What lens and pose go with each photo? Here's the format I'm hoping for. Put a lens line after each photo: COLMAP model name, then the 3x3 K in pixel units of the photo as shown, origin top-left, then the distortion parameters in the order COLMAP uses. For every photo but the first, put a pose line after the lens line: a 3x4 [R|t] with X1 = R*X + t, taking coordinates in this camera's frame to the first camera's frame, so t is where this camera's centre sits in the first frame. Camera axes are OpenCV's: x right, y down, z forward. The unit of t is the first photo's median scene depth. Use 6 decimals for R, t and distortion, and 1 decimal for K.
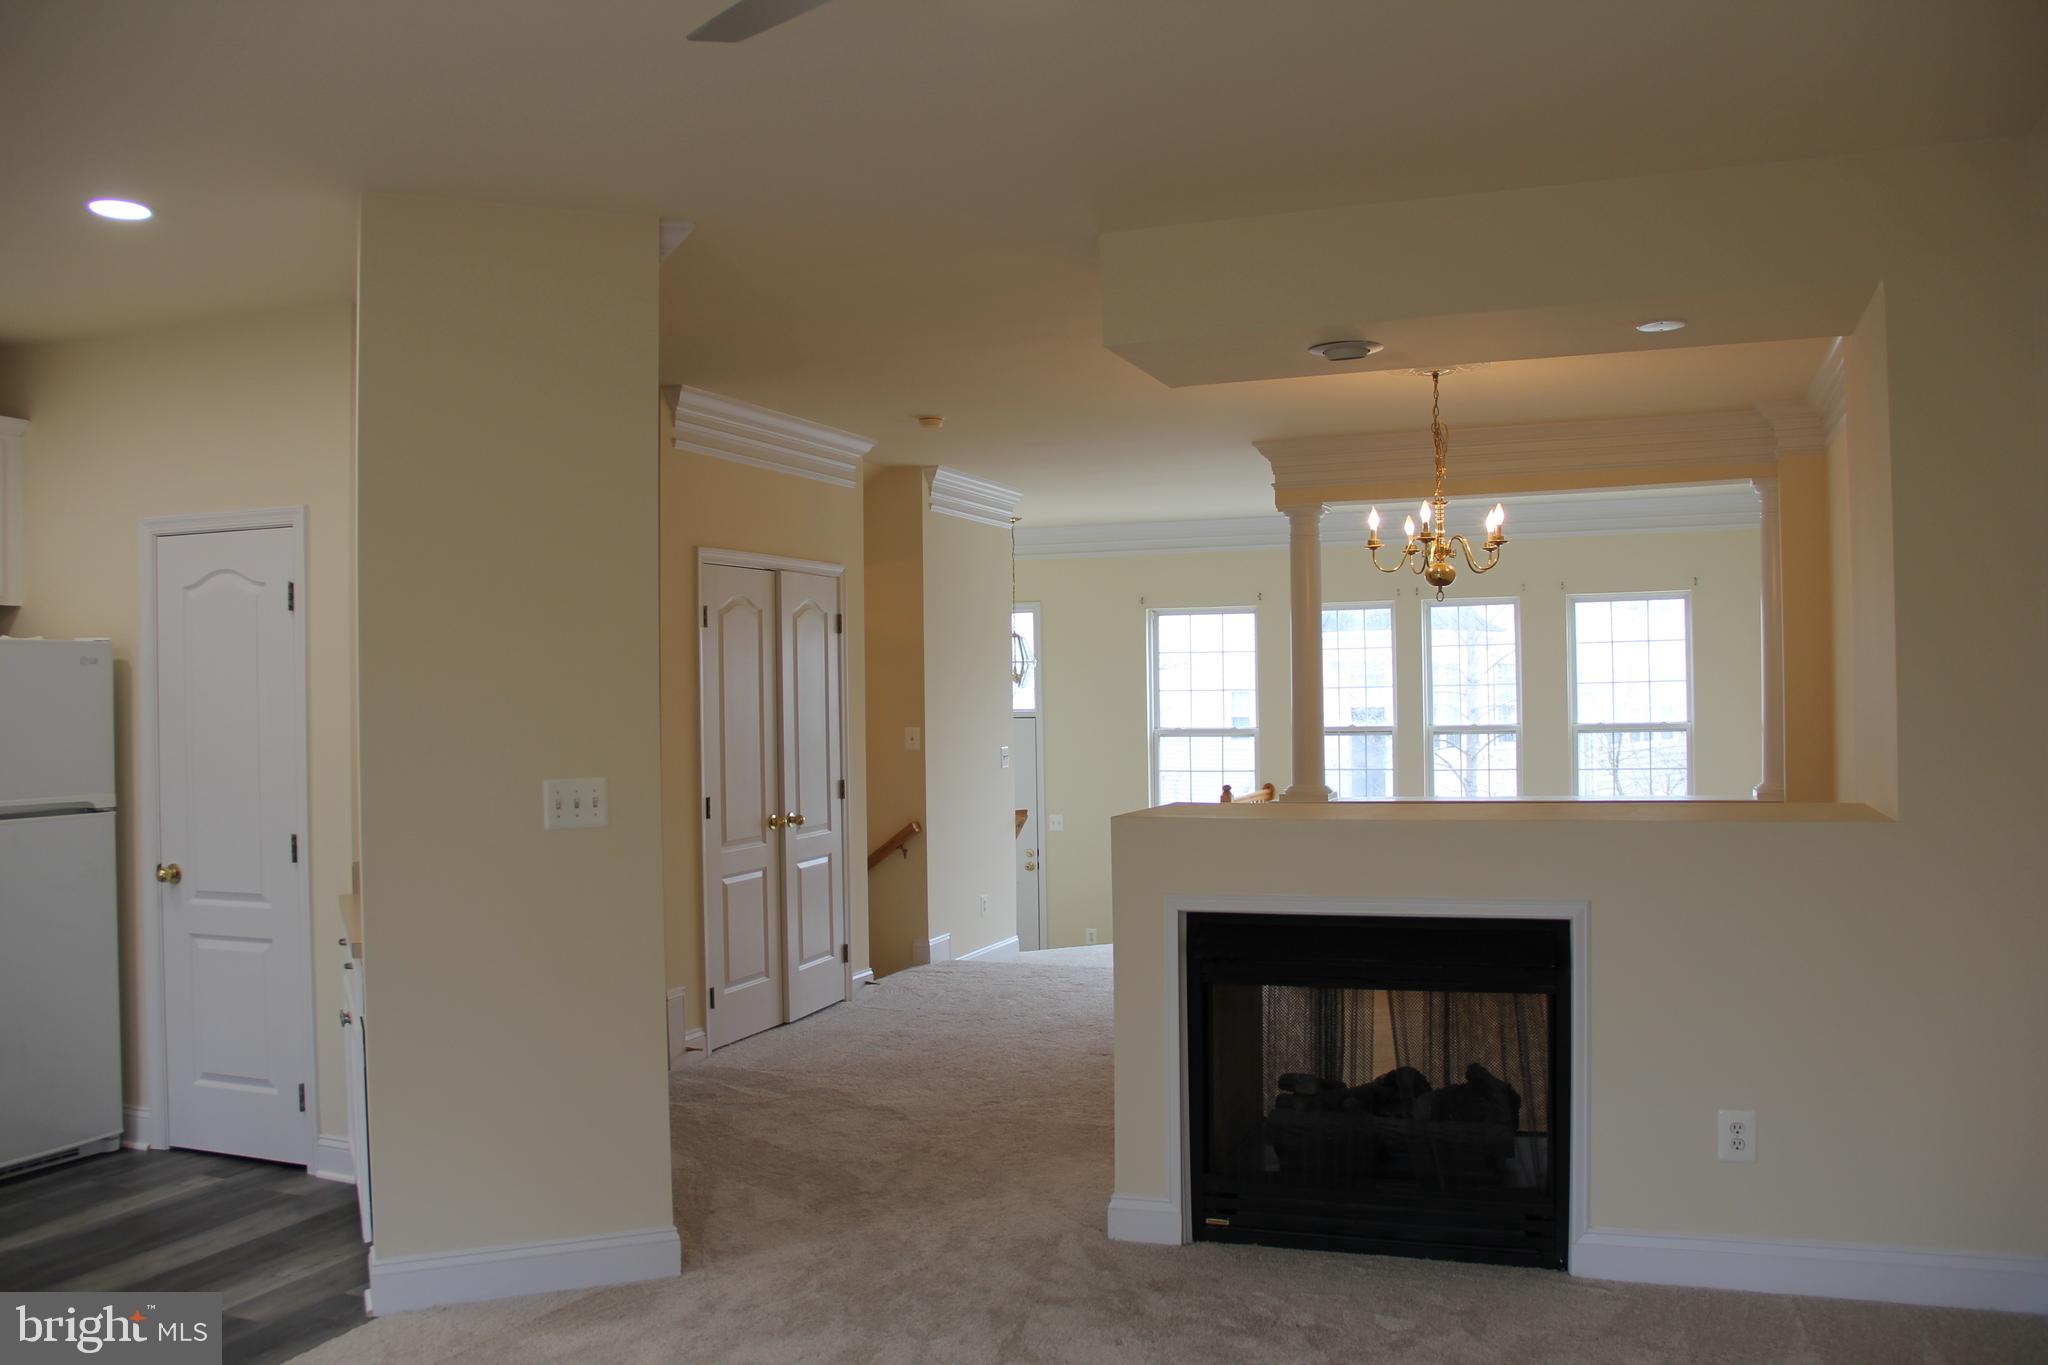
lens RADIAL K [[1681.8, 0, 1024.0], [0, 1681.8, 682.5], [0, 0, 1]] dist [-0.003706, -0.001075]
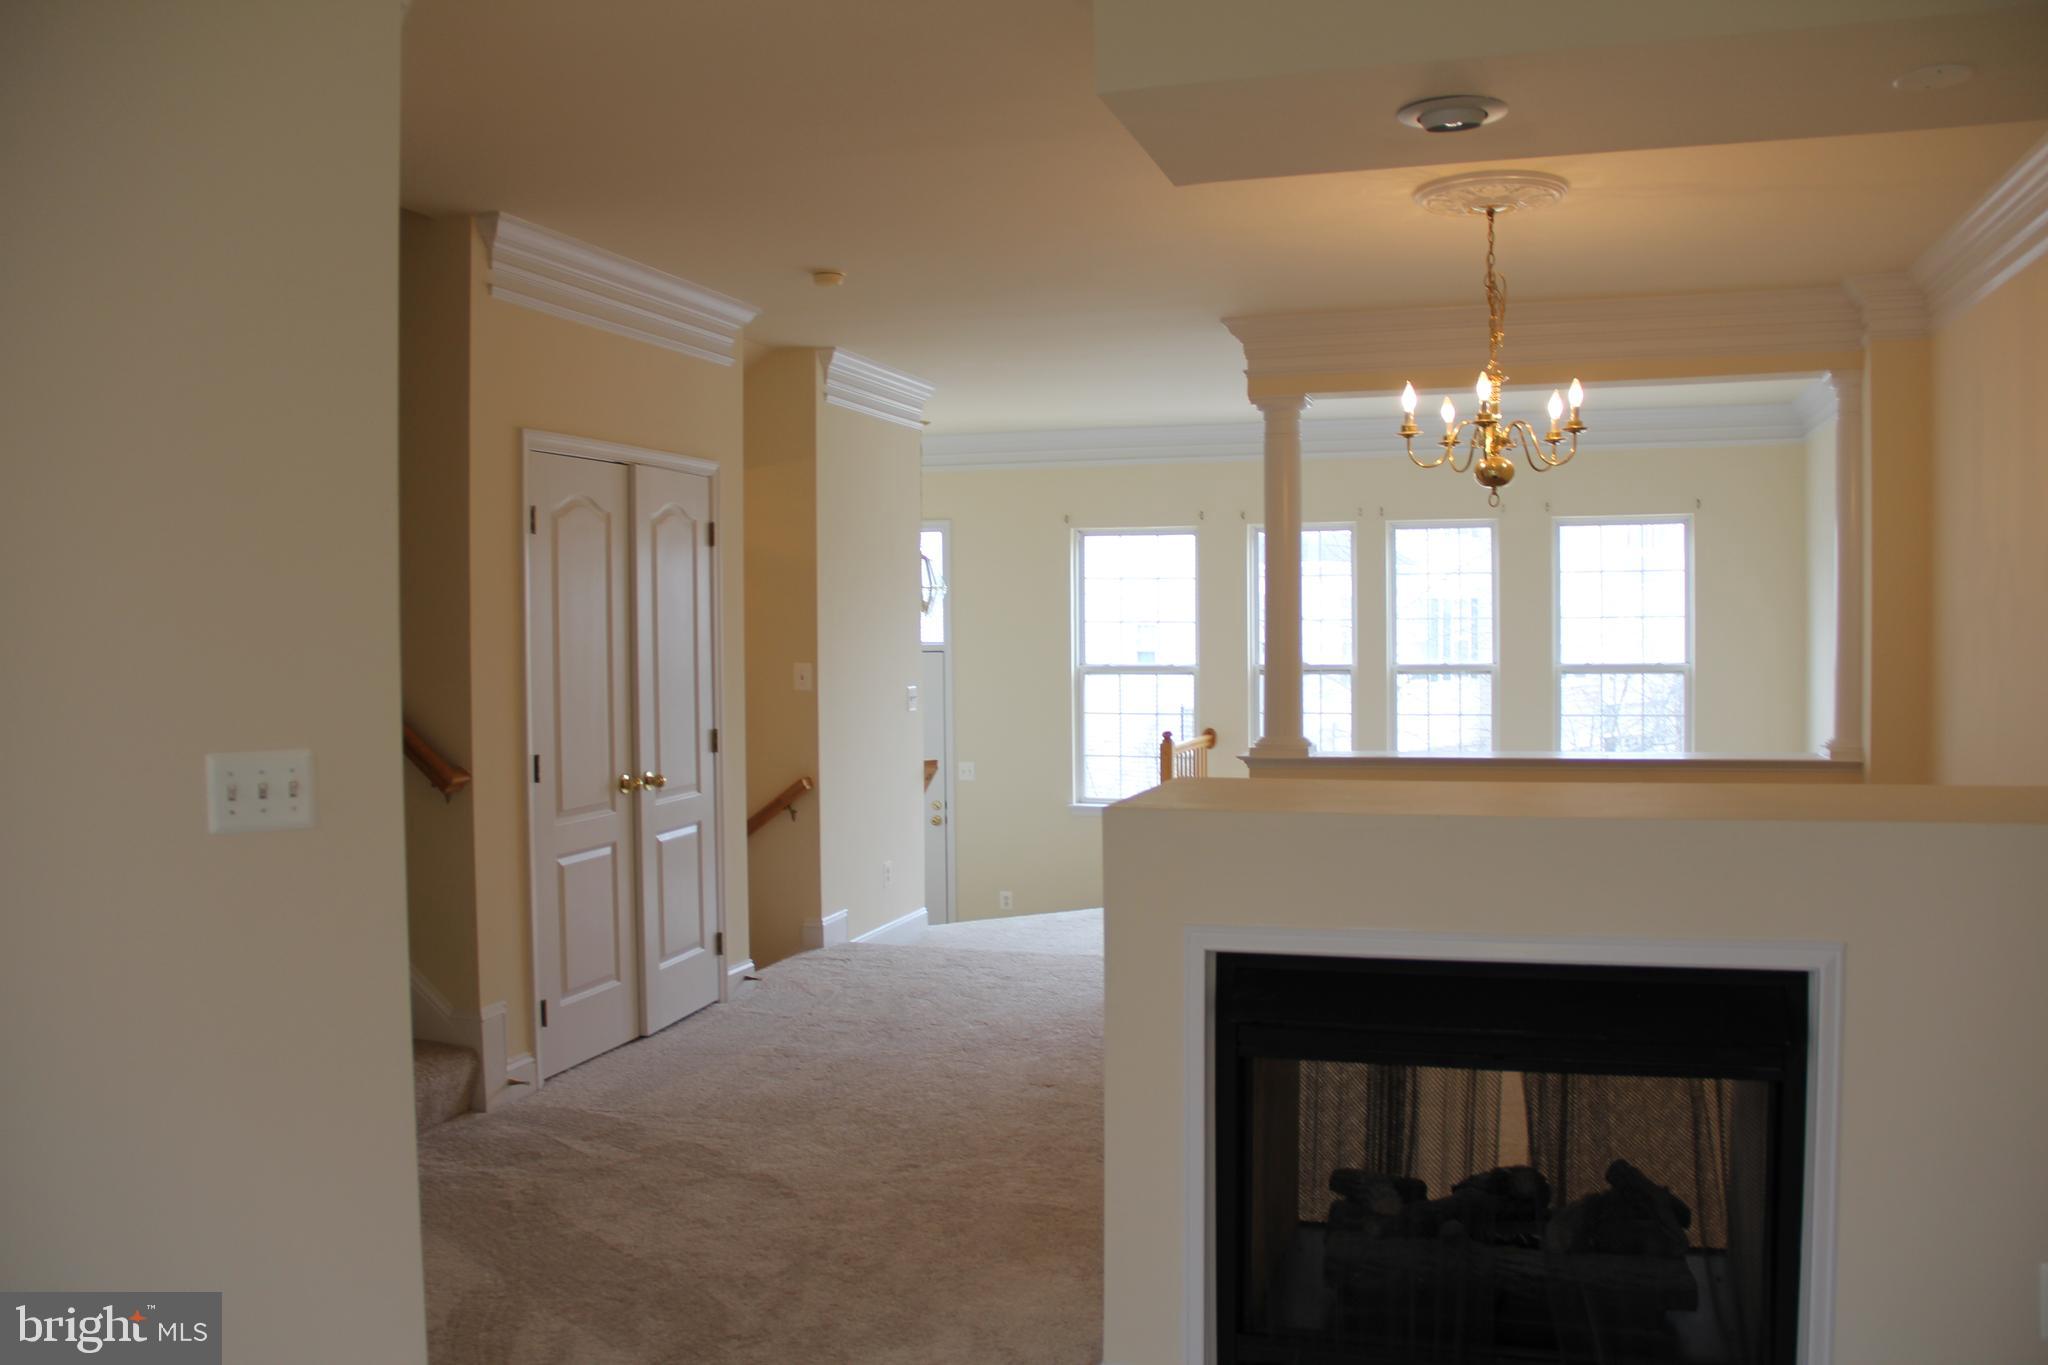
lens RADIAL K [[1734.0, 0, 1024.0], [0, 1734.0, 682.5], [0, 0, 1]] dist [-0.109524, 0.004810]
pose [[0.998171, 0.005005, 0.060254, -0.011475], [-0.007357, 0.999216, 0.038888, 0.002628], [-0.060012, -0.039260, 0.997425, 0.185763]]
